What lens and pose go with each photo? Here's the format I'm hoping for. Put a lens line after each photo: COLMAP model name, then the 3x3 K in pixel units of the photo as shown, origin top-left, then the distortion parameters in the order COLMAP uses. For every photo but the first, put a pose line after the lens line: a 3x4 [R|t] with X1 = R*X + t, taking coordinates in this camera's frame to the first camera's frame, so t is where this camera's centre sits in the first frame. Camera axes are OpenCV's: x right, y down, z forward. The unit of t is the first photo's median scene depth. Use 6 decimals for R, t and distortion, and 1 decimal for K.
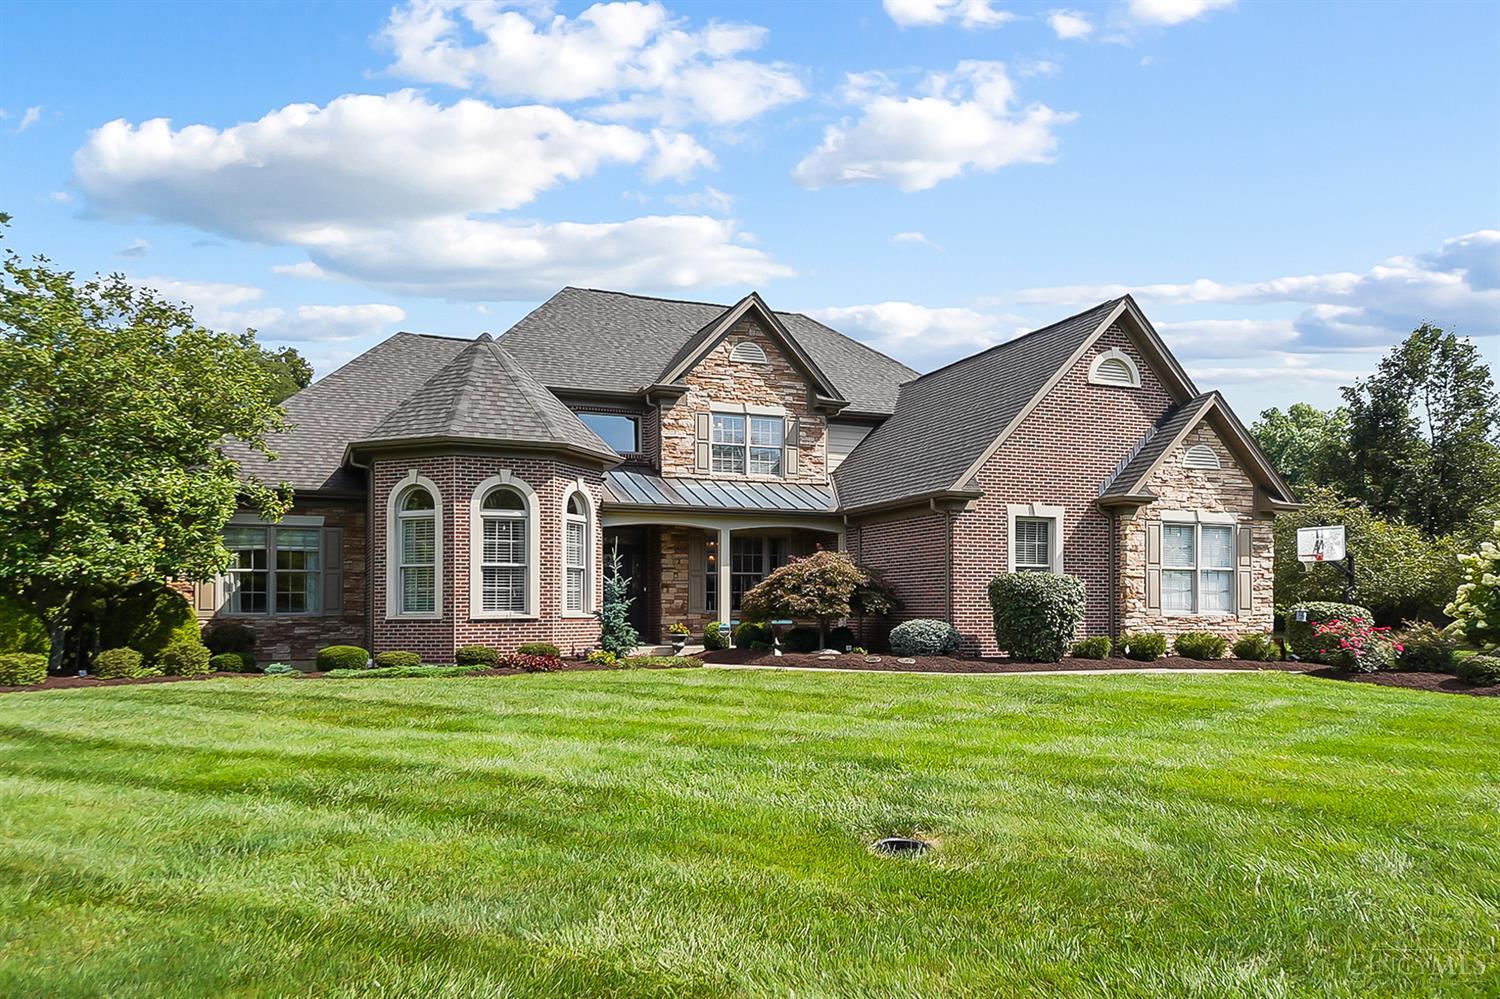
lens RADIAL K [[1058.2, 0, 750.0], [0, 1058.2, 499.5], [0, 0, 1]] dist [0.110922, -0.000189]
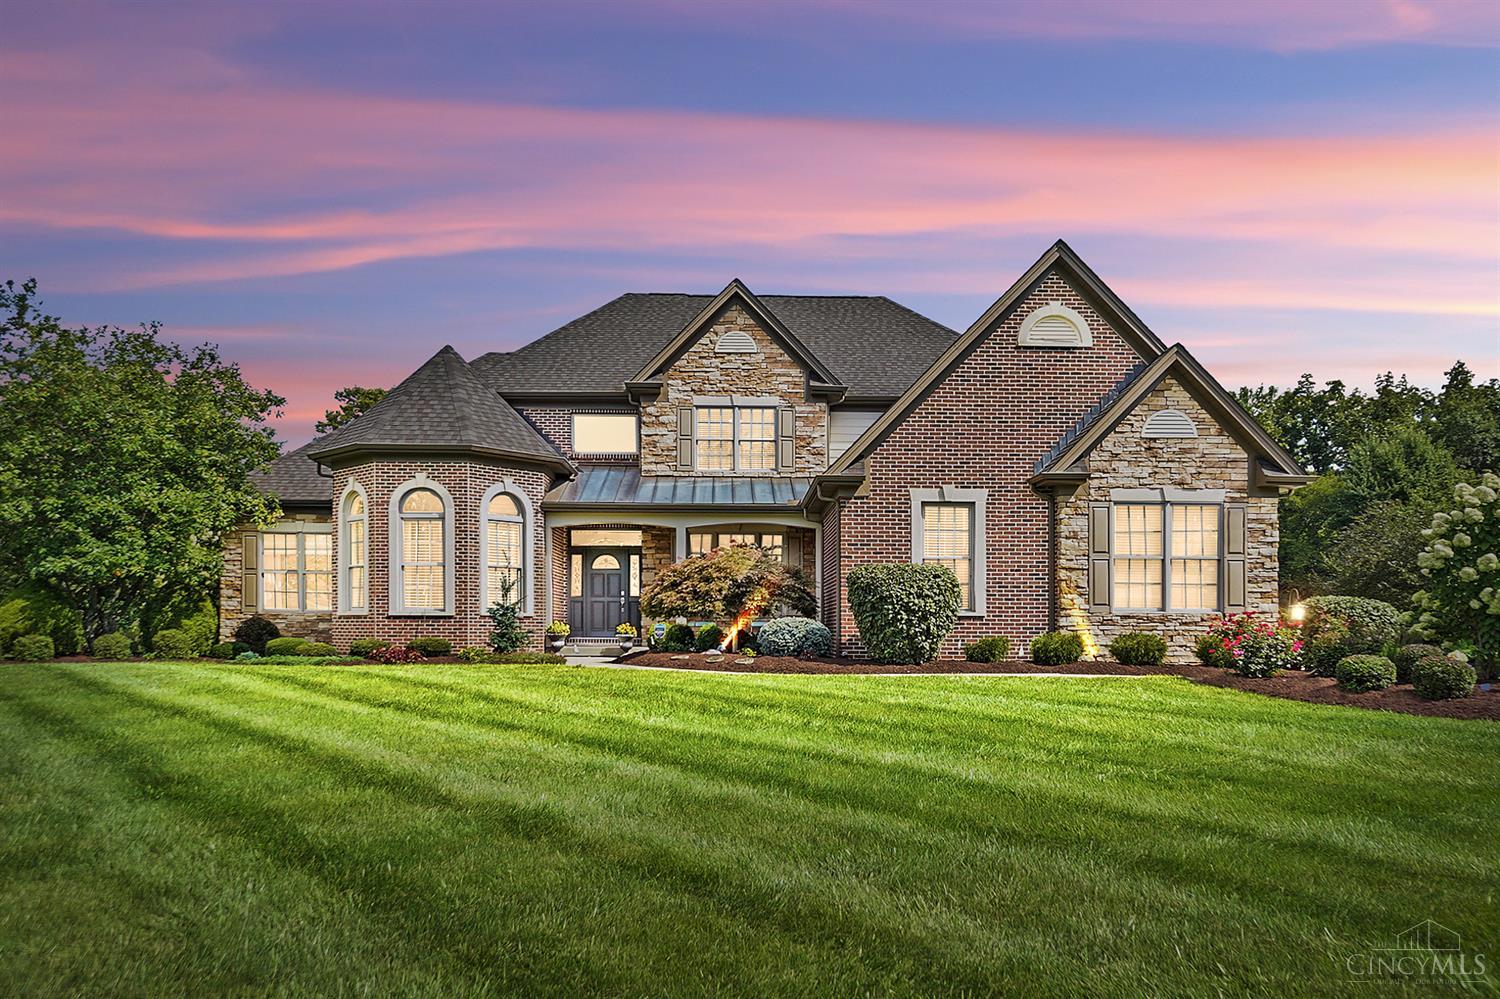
lens RADIAL K [[1099.9, 0, 750.0], [0, 1099.9, 499.5], [0, 0, 1]] dist [-0.002211, -0.000019]
pose [[0.936363, -0.034535, -0.349332, 0.406817], [0.030725, 0.999393, -0.016444, 0.022938], [0.349687, 0.004664, 0.936855, 0.088884]]
